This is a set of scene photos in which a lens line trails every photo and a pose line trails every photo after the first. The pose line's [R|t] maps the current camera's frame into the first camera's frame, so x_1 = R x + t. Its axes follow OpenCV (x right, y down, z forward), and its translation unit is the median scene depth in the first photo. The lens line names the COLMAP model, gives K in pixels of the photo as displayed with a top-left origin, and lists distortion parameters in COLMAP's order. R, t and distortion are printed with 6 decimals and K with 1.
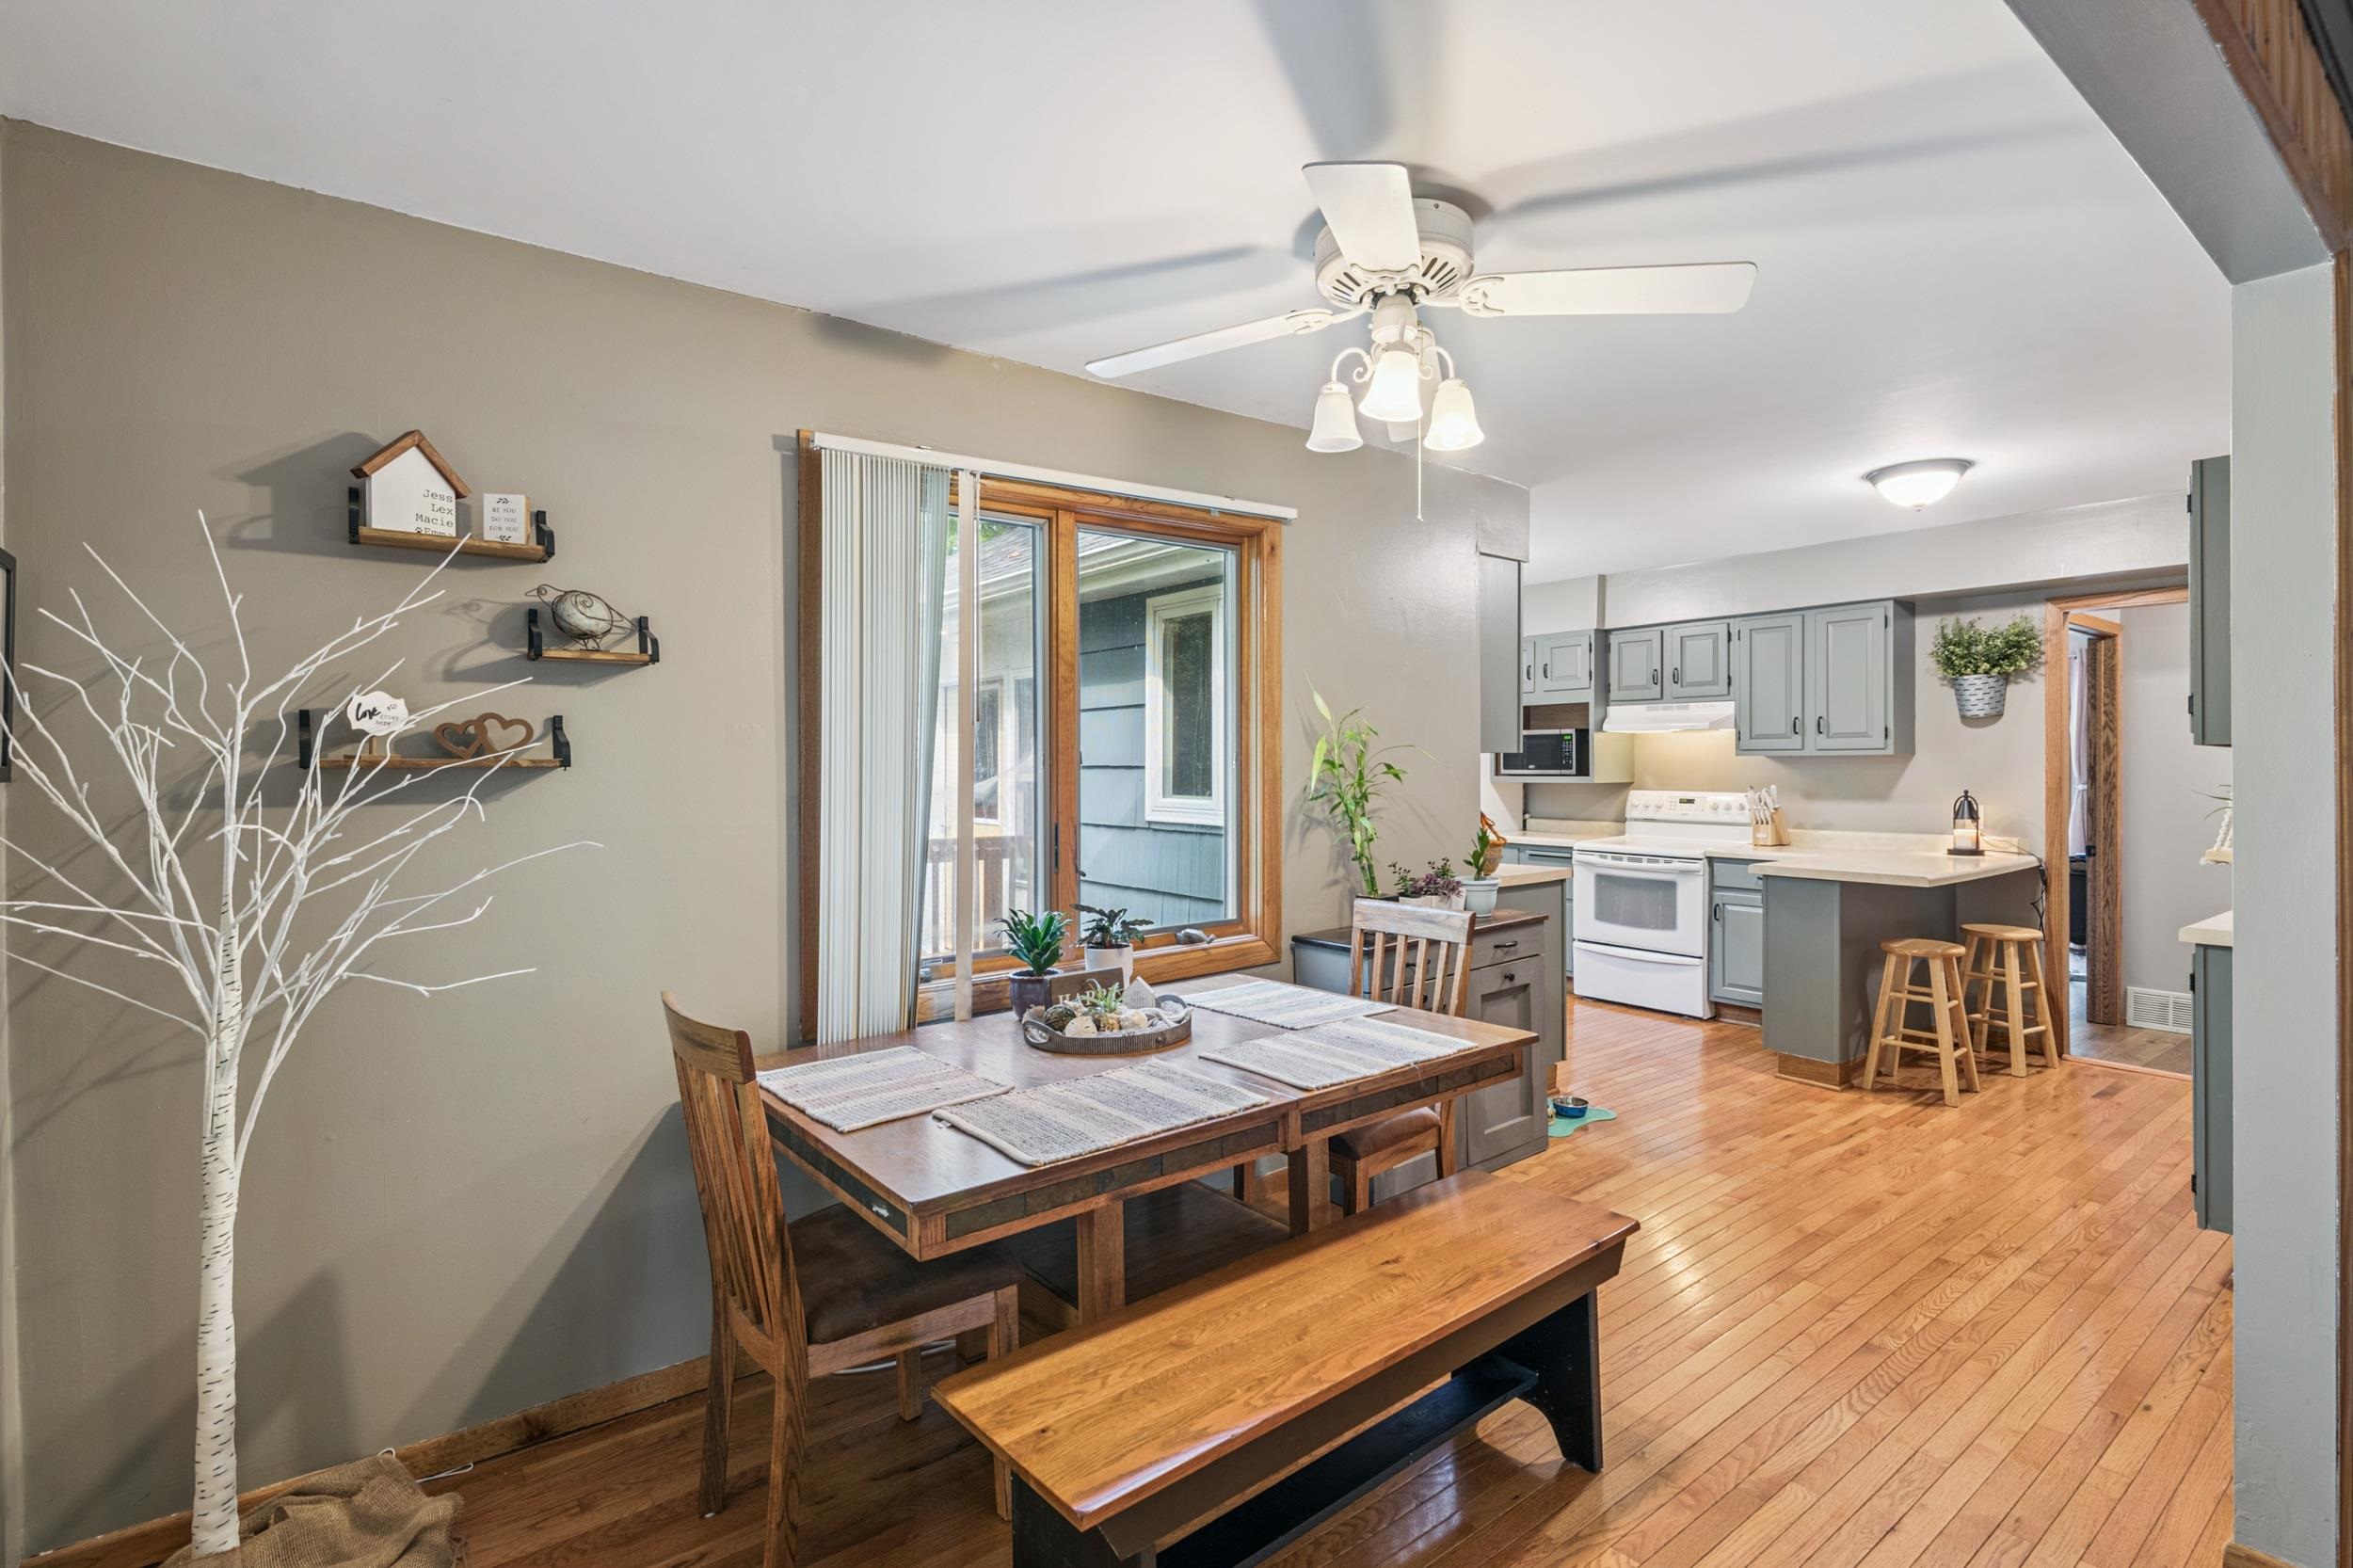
lens RADIAL K [[1127.2, 0, 1168.1], [0, 1127.2, 770.9], [0, 0, 1]] dist [0.003777, -0.000174]
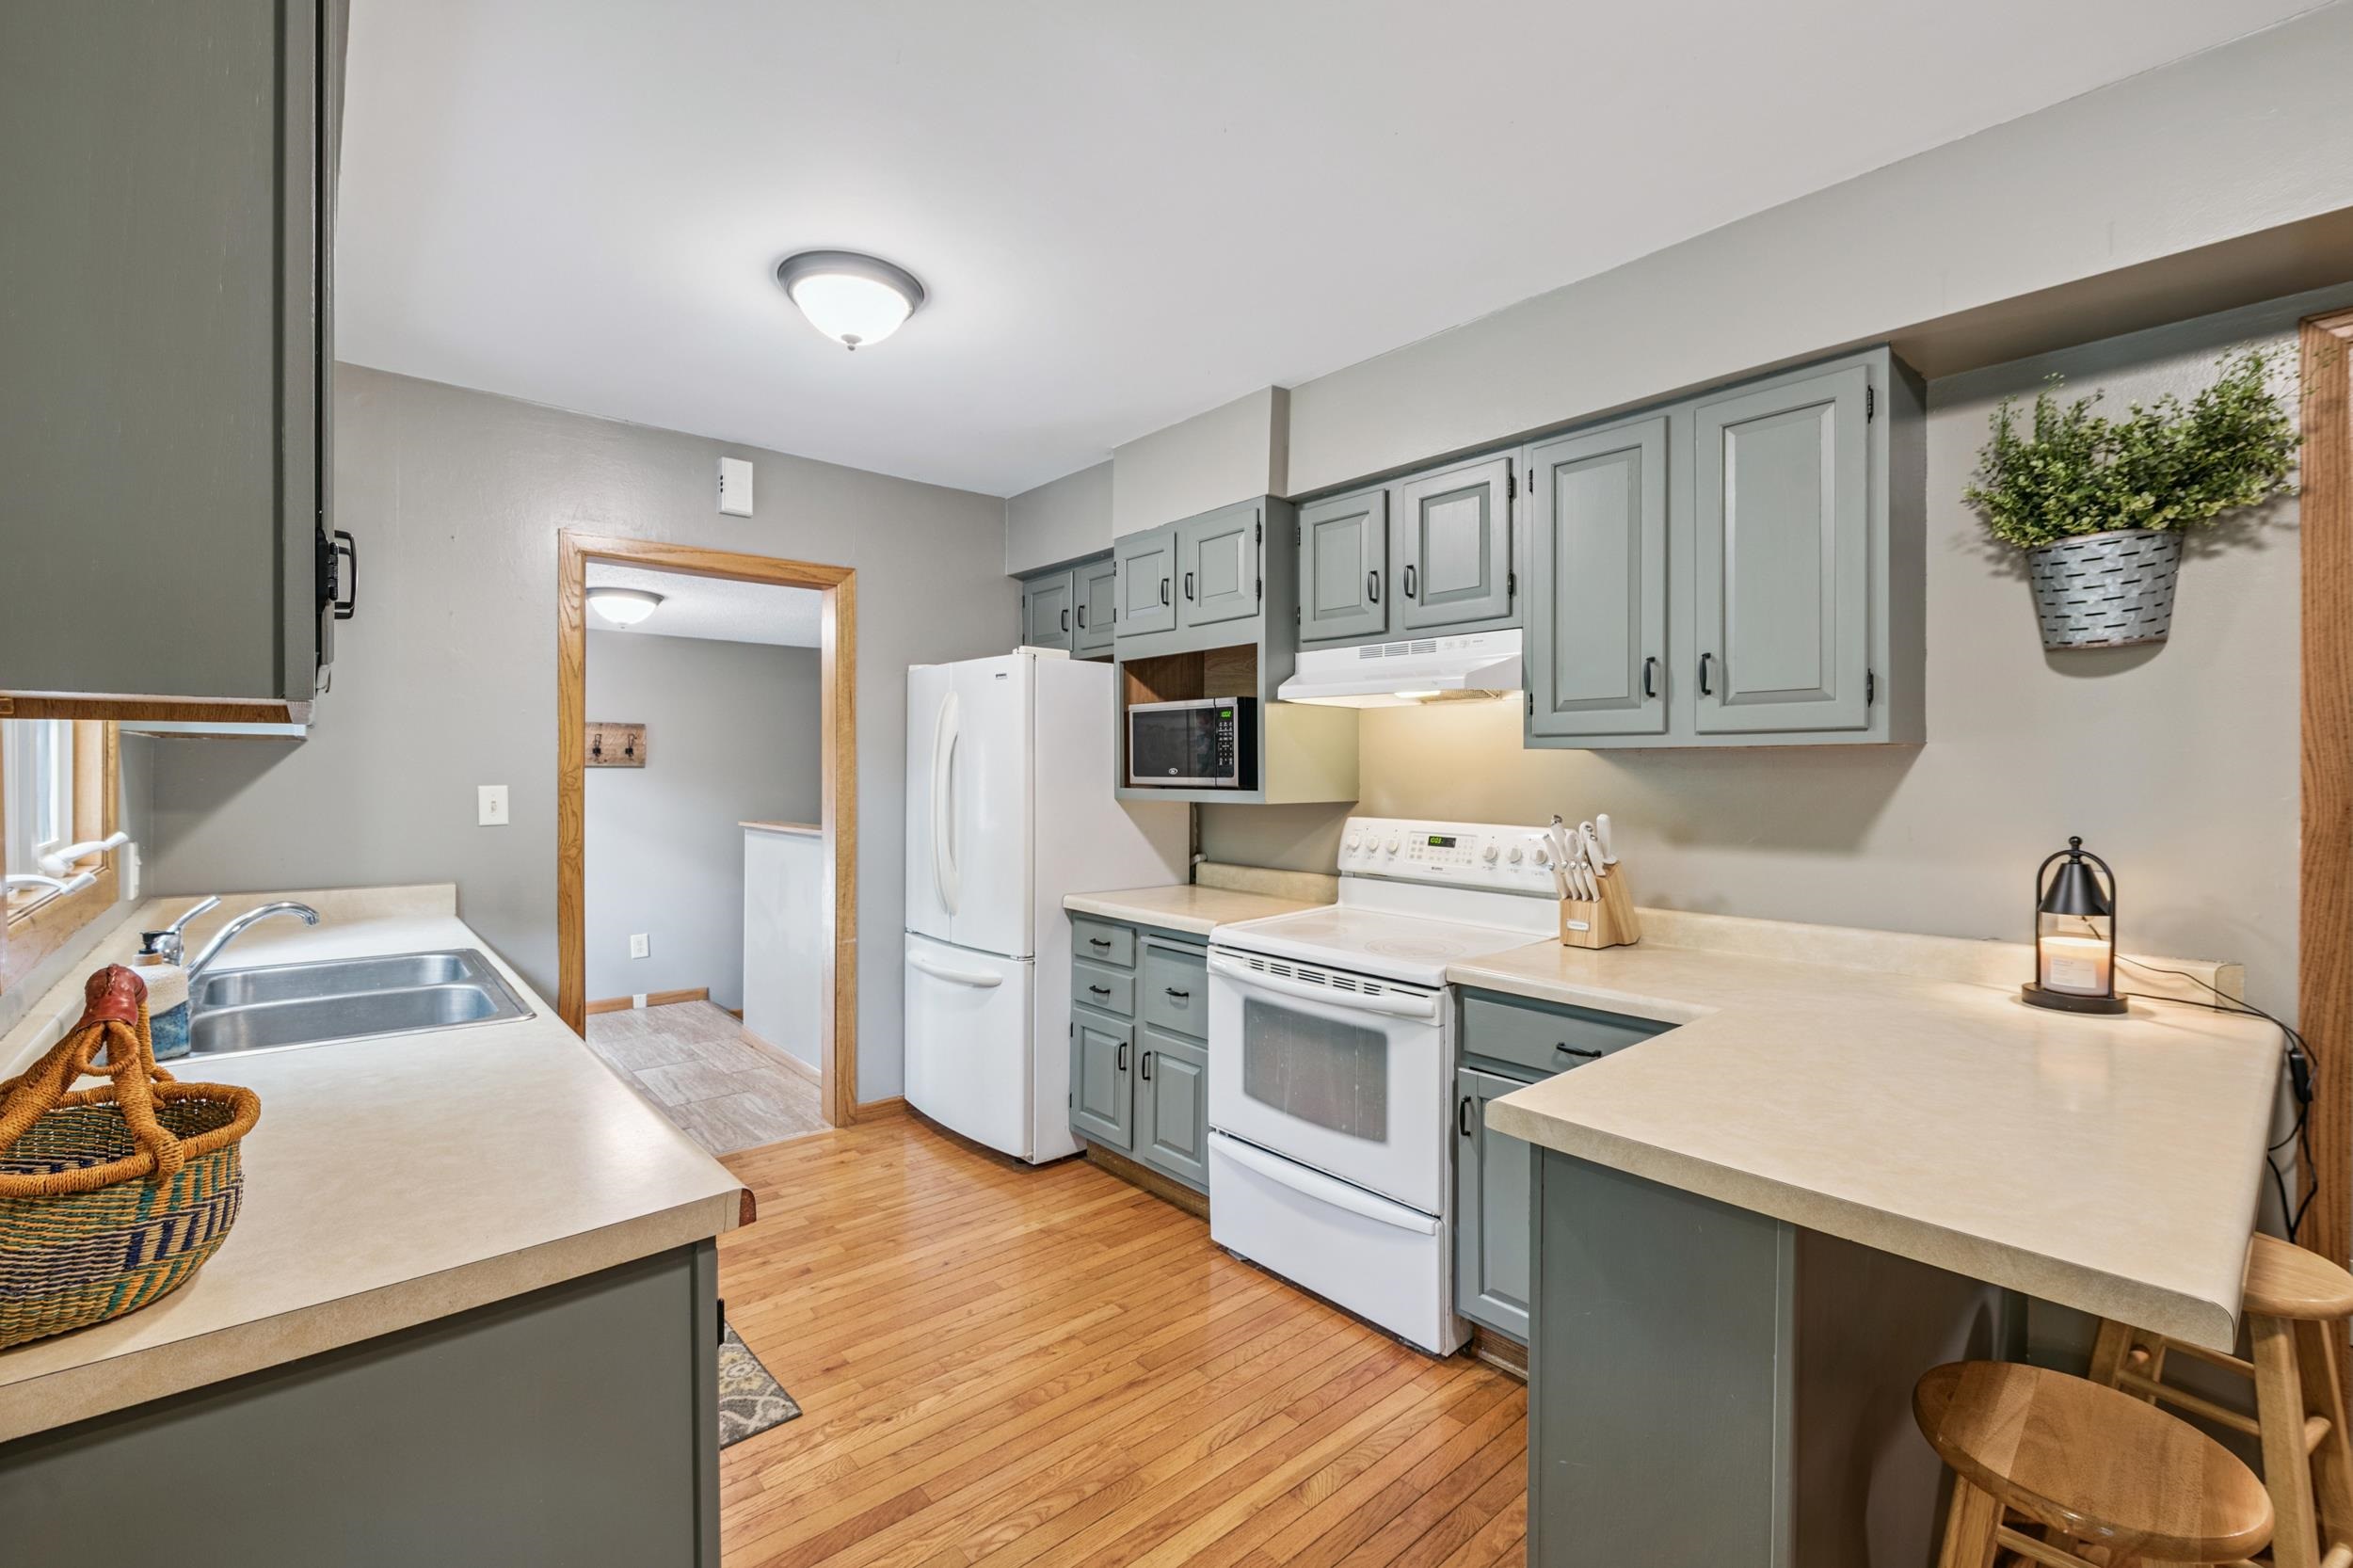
lens RADIAL K [[1017.2, 0, 1185.4], [0, 1017.2, 777.7], [0, 0, 1]] dist [-0.002196, 0.000199]
pose [[0.998090, 0.000364, 0.061780, 0.331341], [-0.000644, 0.999990, 0.004518, -0.003528], [-0.061777, -0.004549, 0.998080, 0.581548]]
